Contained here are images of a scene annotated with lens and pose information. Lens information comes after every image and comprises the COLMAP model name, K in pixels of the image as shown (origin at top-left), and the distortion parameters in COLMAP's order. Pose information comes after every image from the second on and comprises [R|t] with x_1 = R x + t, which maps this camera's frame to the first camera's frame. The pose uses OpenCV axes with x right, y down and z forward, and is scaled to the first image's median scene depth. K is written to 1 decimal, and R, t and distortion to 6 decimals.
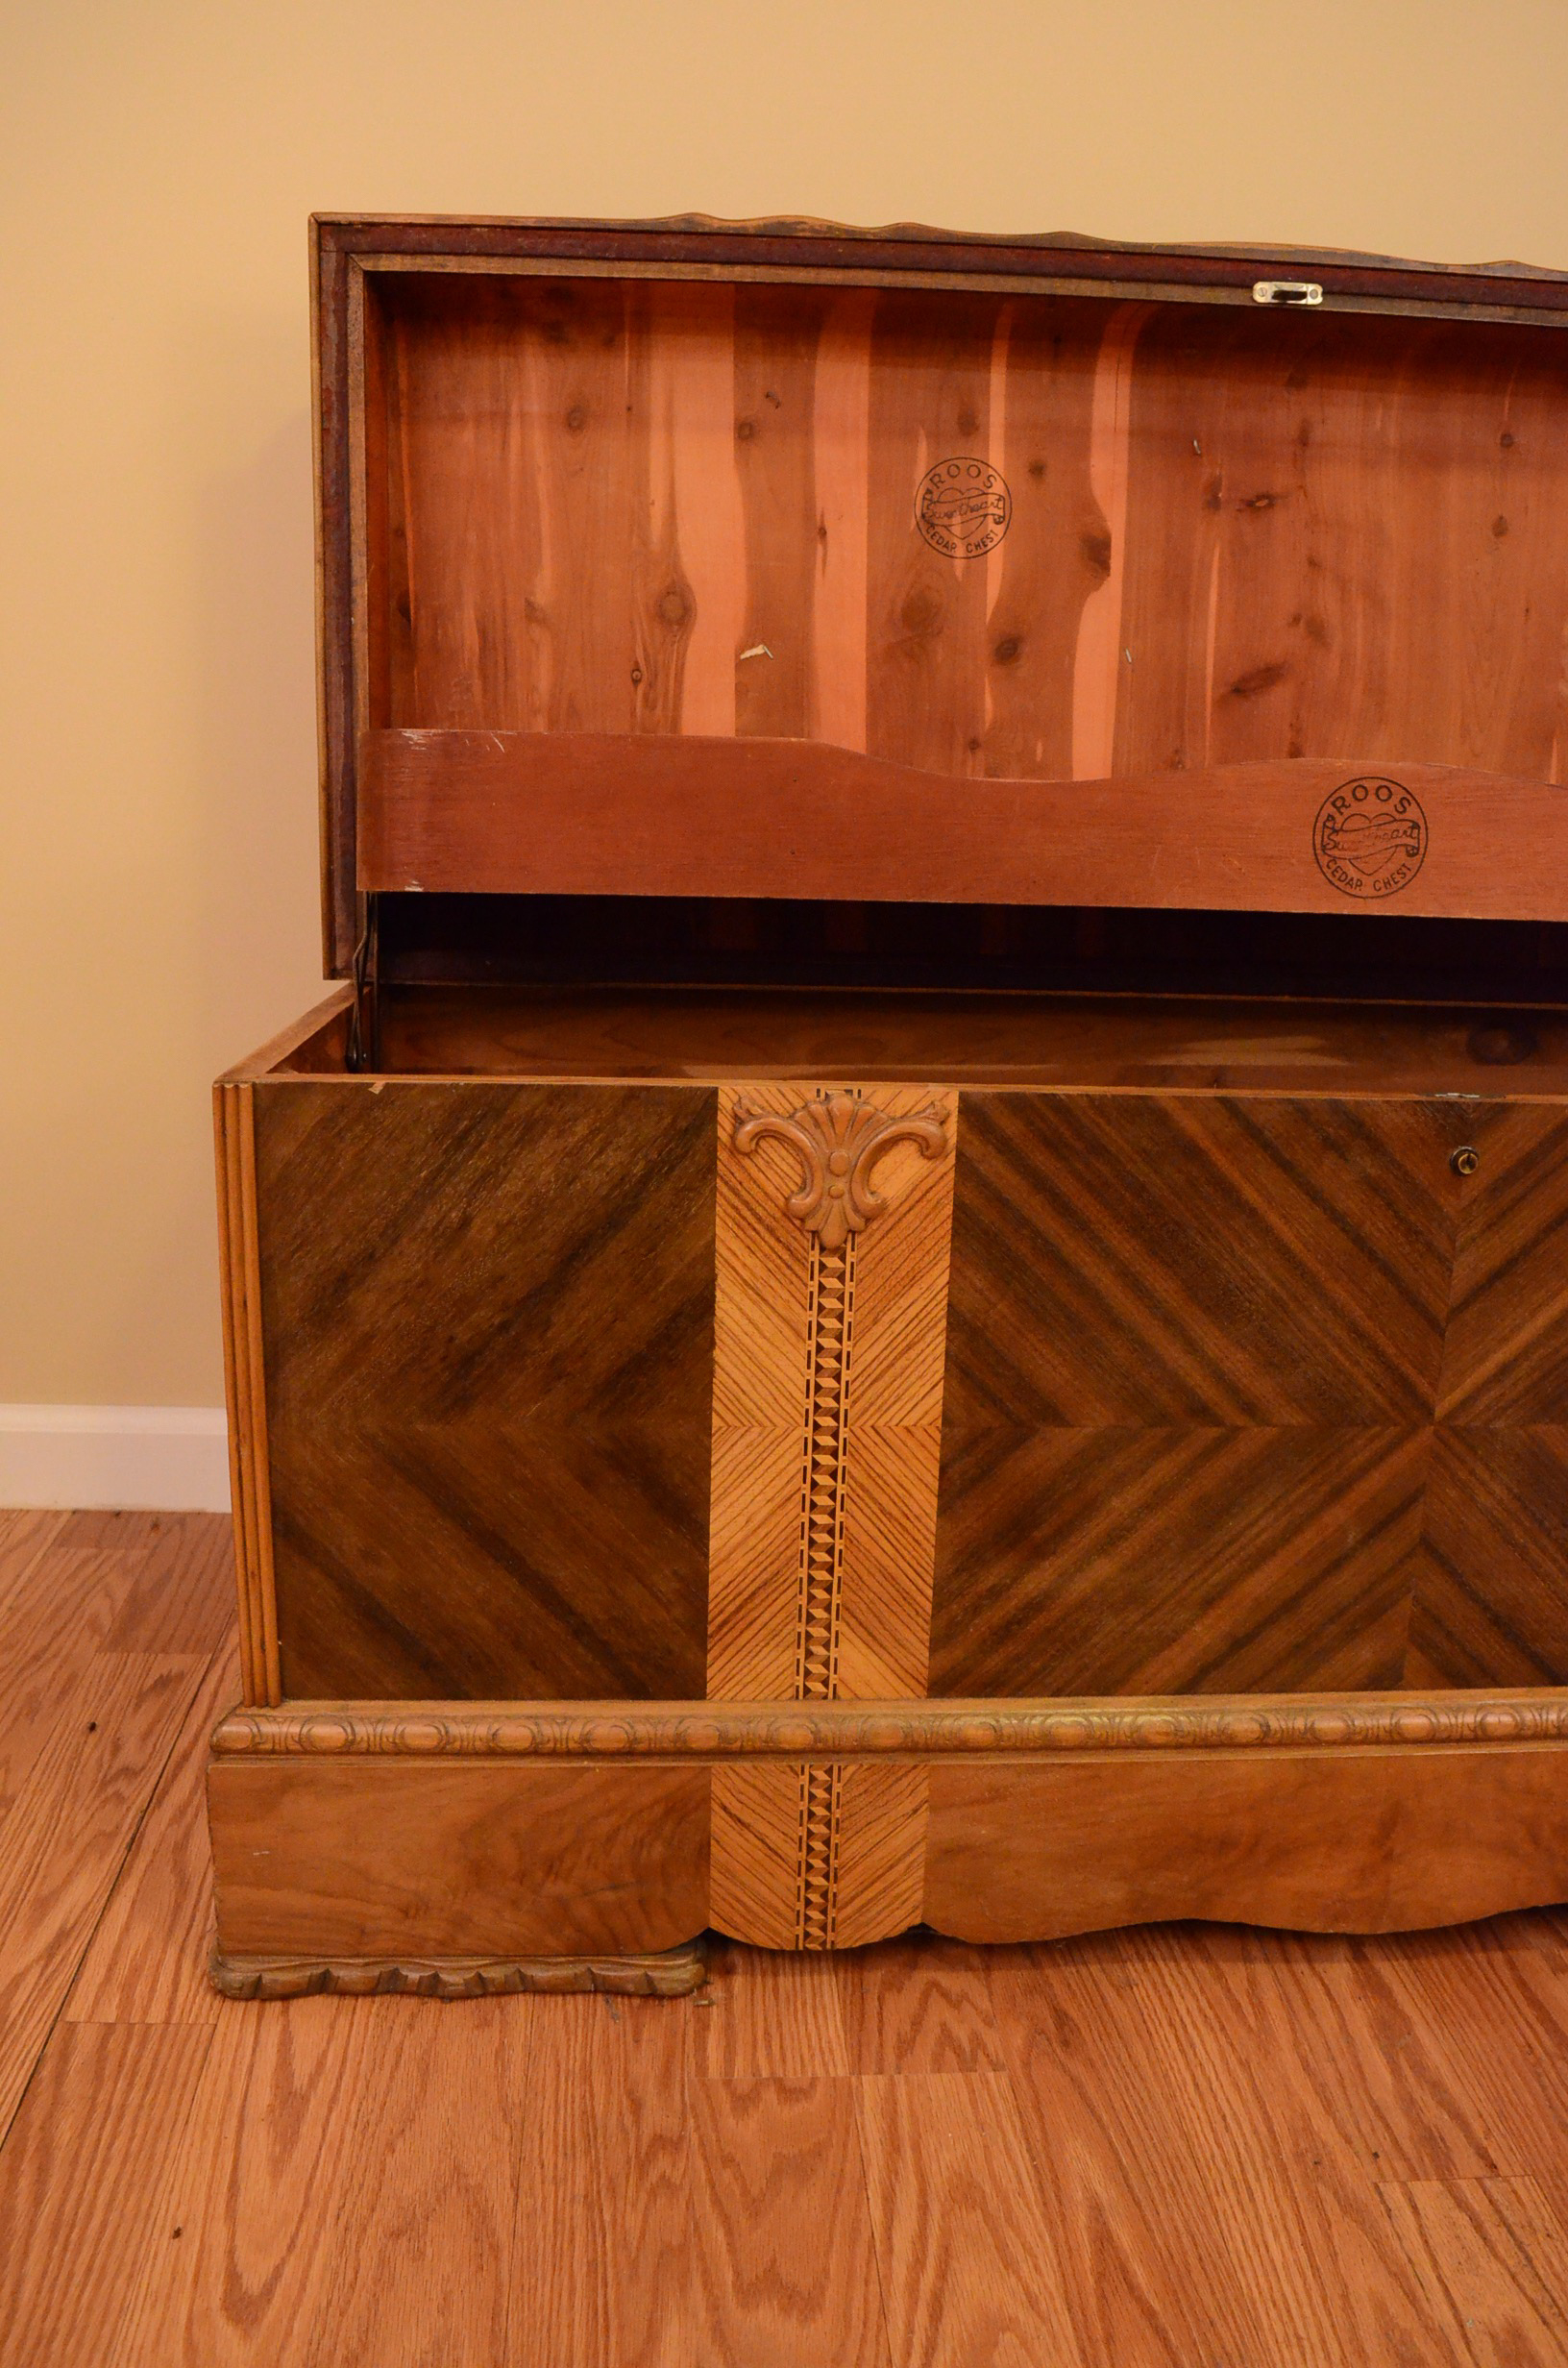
lens RADIAL K [[1840.1, 0, 784.4], [0, 1840.1, 1196.7], [0, 0, 1]] dist [-0.103950, 0.030061]
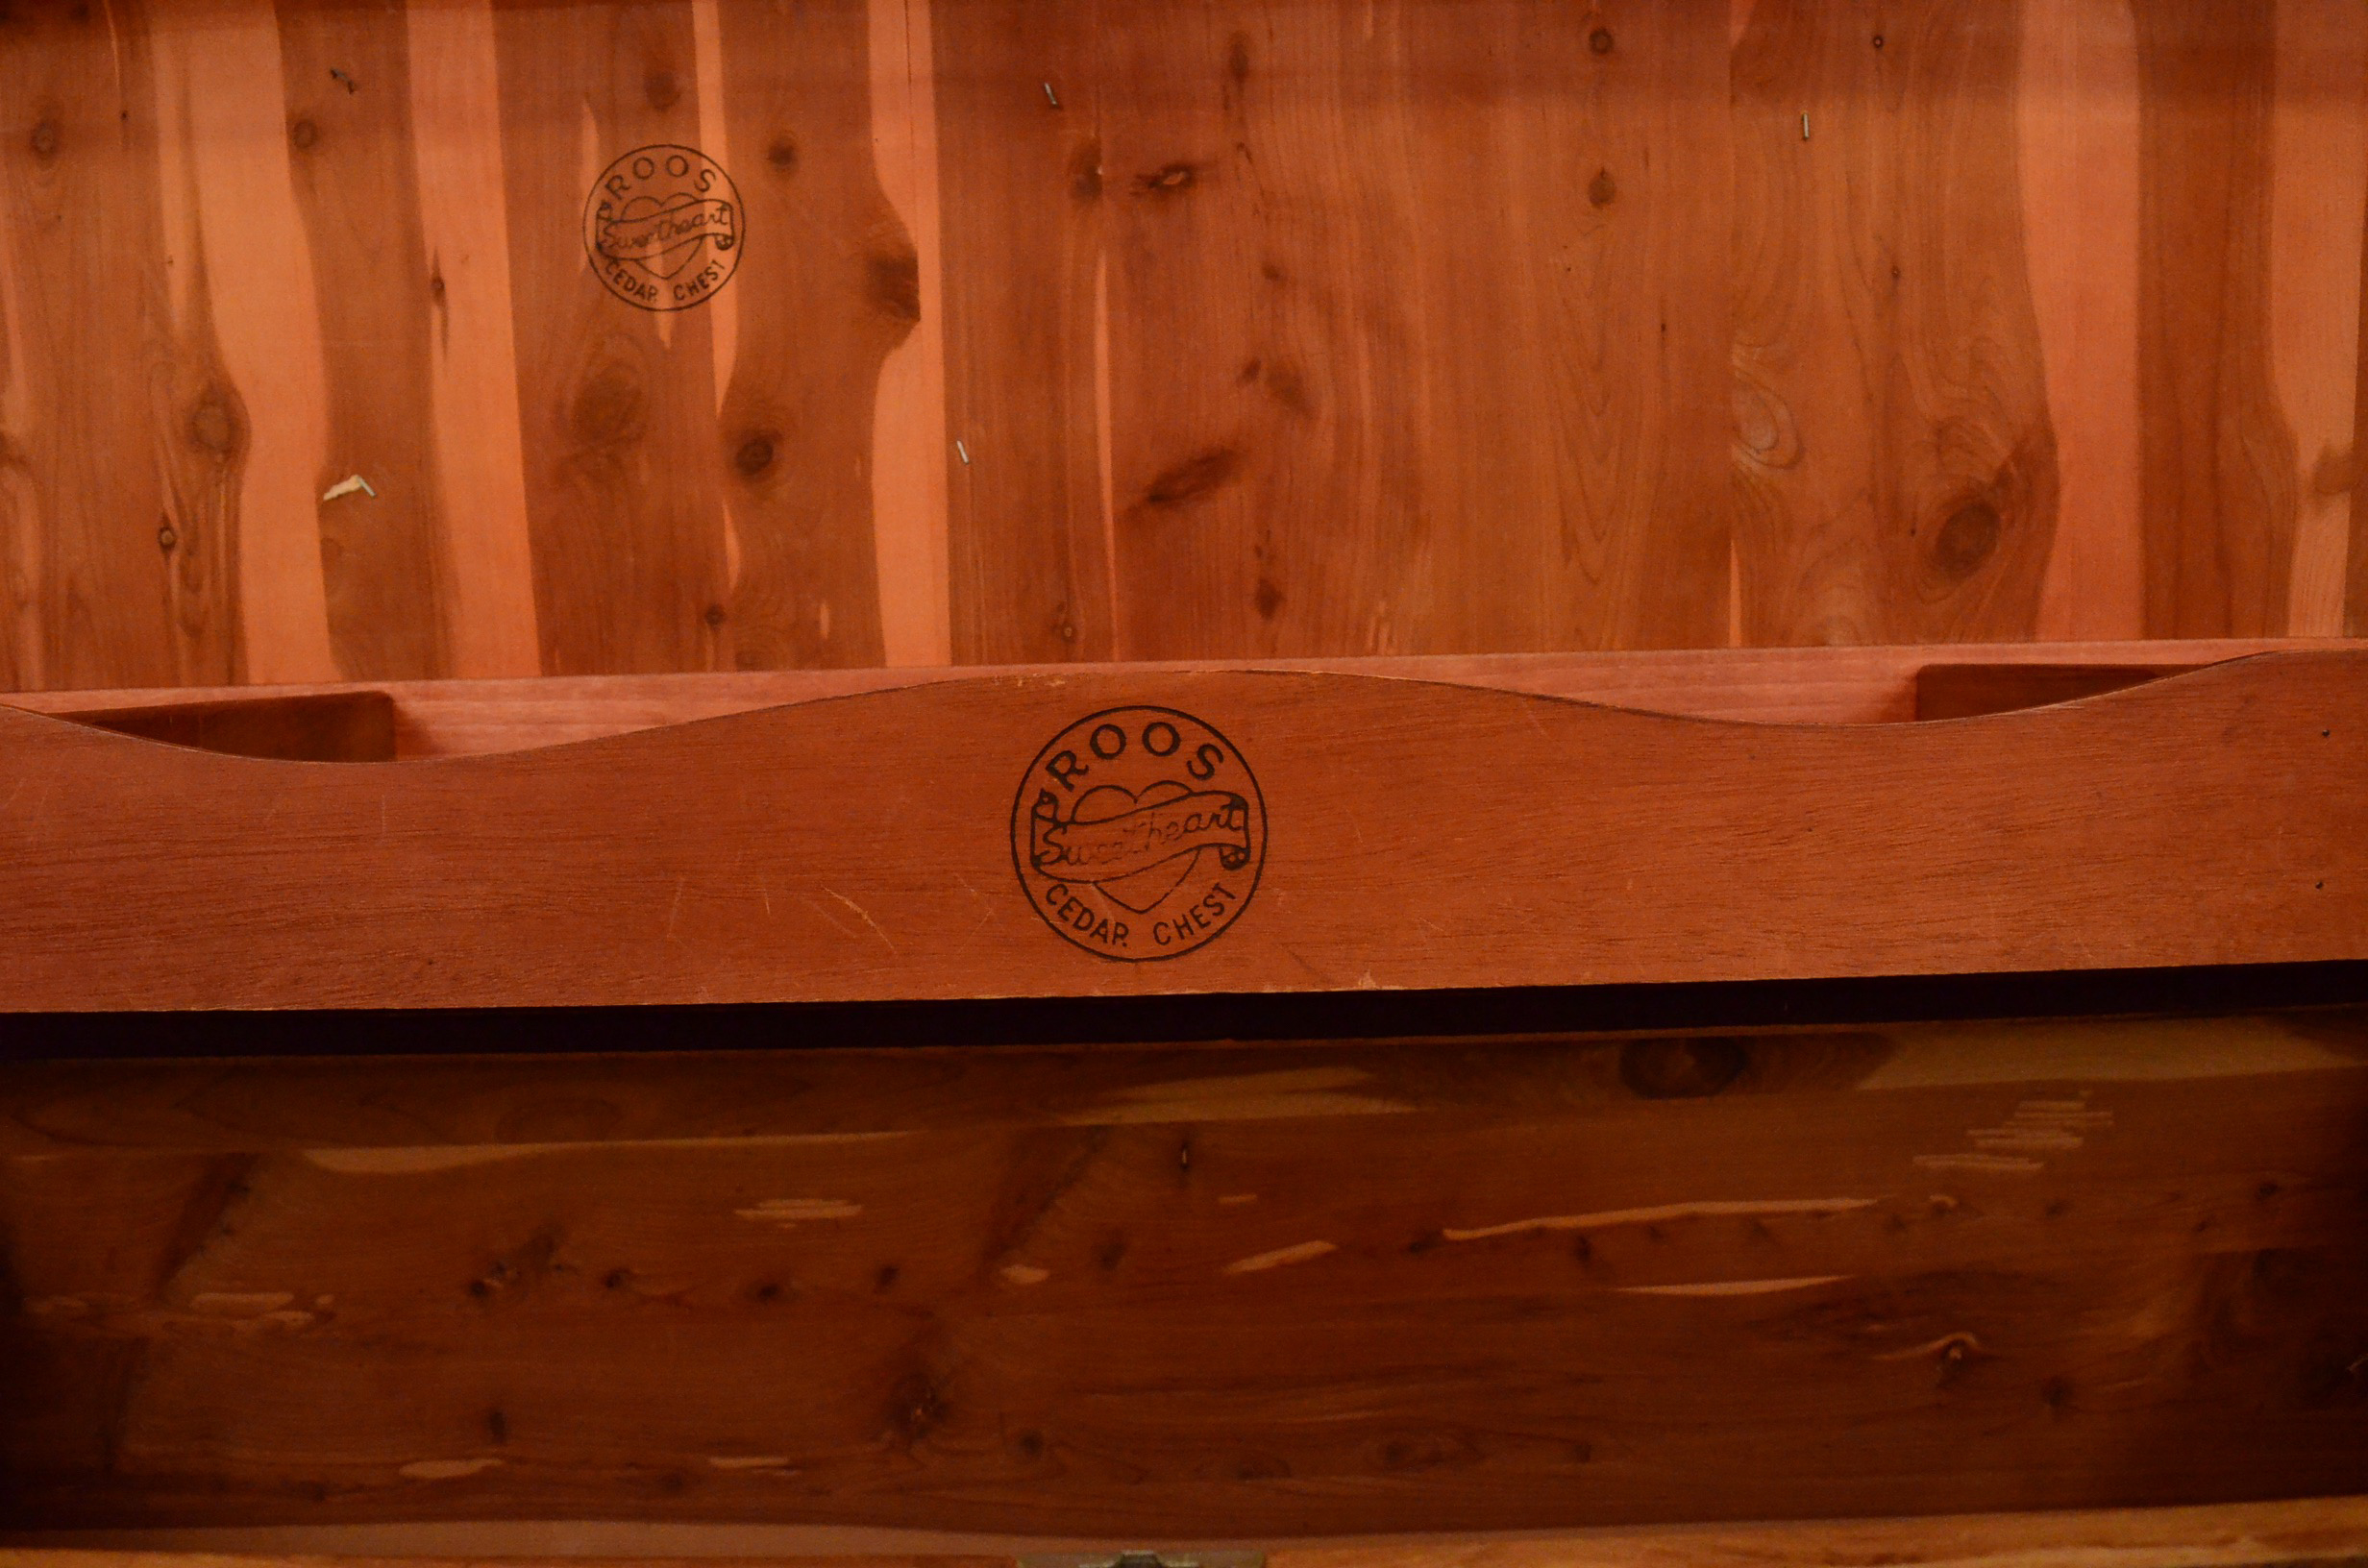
lens RADIAL K [[1840.1, 0, 1184.7], [0, 1840.1, 792.4], [0, 0, 1]] dist [-0.103950, 0.030061]
pose [[0.997113, -0.039327, -0.064951, 0.405980], [0.033907, 0.996010, -0.082544, -0.187118], [0.067938, 0.080104, 0.994469, 0.581791]]
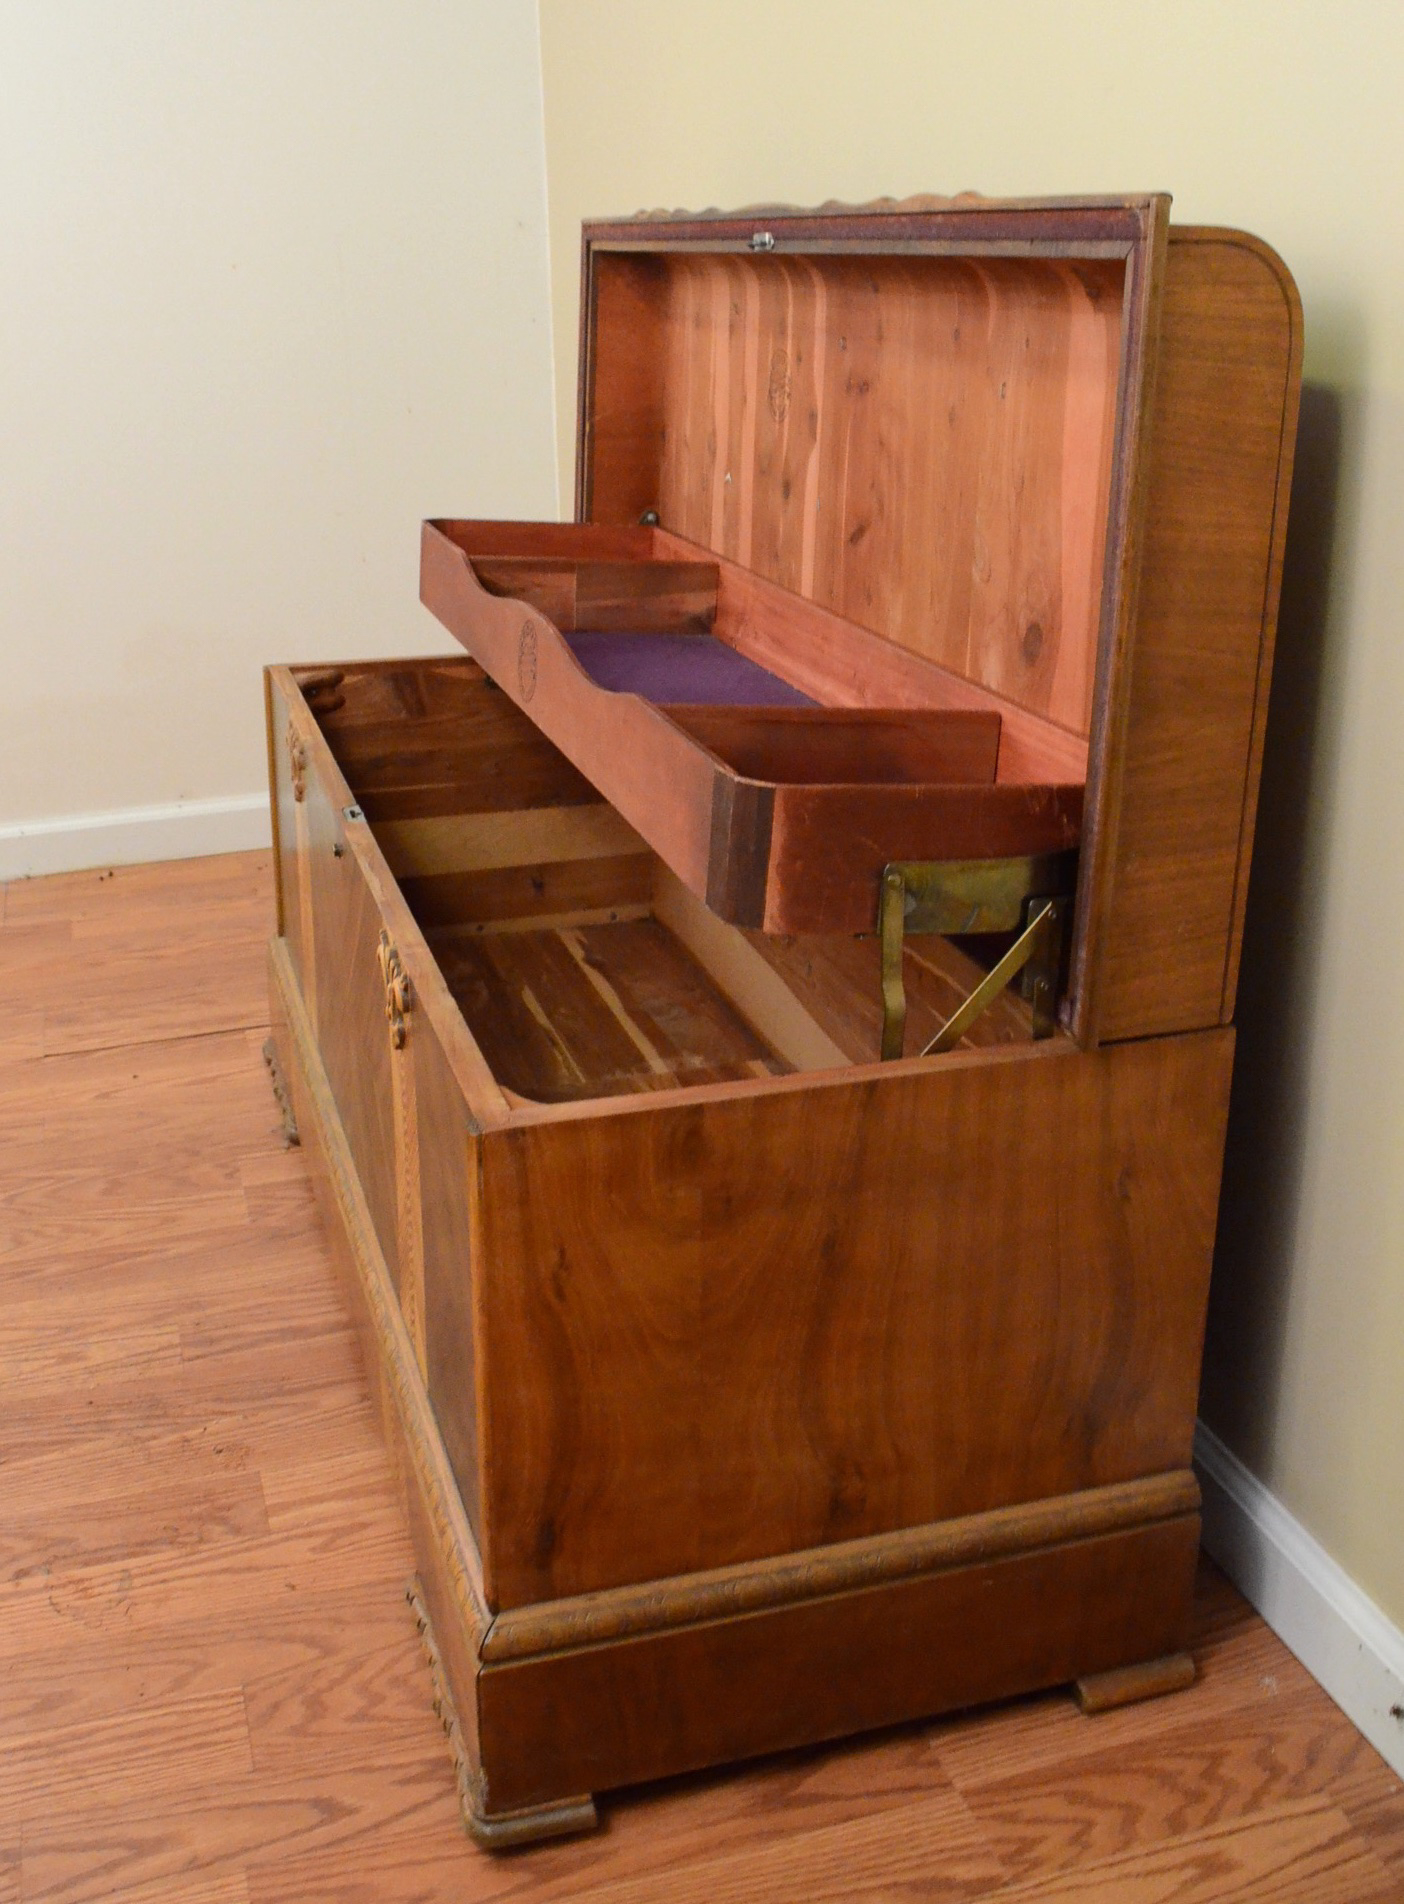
lens RADIAL K [[1922.2, 0, 635.0], [0, 1922.2, 822.9], [0, 0, 1]] dist [-0.097705, 0.000000]
pose [[0.208868, 0.262445, -0.942070, 2.049616], [-0.218700, 0.951455, 0.216571, -0.477299], [0.953176, 0.160796, 0.256126, 0.779123]]
